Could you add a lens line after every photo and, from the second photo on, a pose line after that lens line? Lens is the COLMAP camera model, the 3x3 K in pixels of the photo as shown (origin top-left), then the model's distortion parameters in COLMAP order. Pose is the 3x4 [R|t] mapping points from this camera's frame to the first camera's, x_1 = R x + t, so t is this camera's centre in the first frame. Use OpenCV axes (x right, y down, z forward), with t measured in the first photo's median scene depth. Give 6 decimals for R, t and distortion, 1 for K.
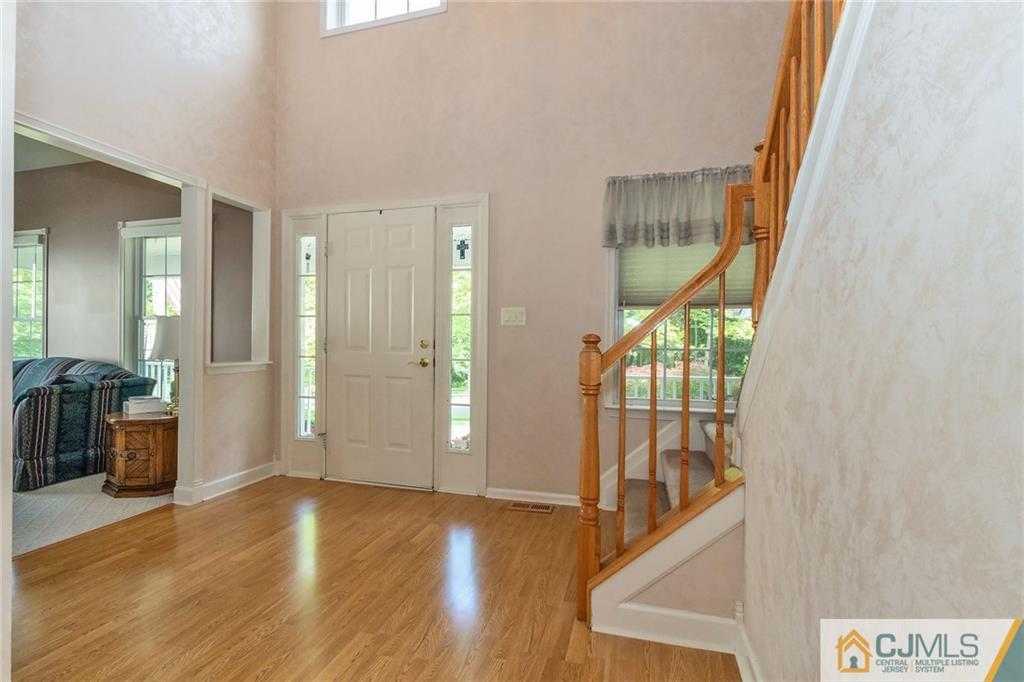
lens RADIAL K [[481.1, 0, 512.0], [0, 481.1, 341.0], [0, 0, 1]] dist [0.000880, -0.000194]
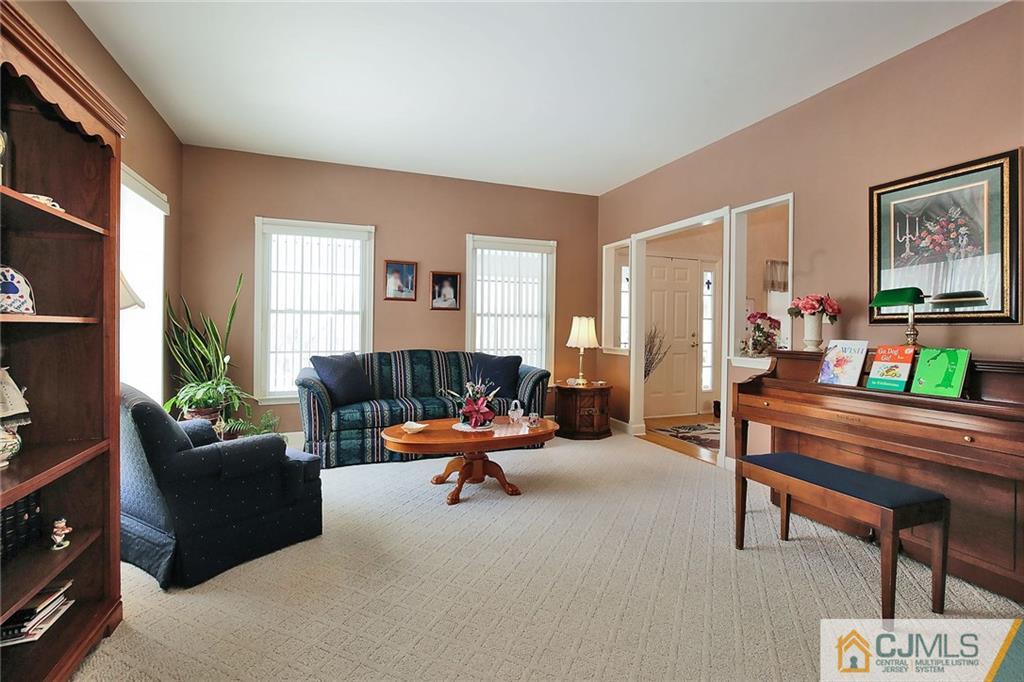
lens RADIAL K [[481.1, 0, 512.0], [0, 481.1, 341.0], [0, 0, 1]] dist [0.000880, -0.000194]
pose [[0.810026, 0.000384, 0.586393, -1.794330], [-0.000064, 1.000000, -0.000567, 0.030595], [-0.586393, 0.000422, 0.810026, -0.068657]]
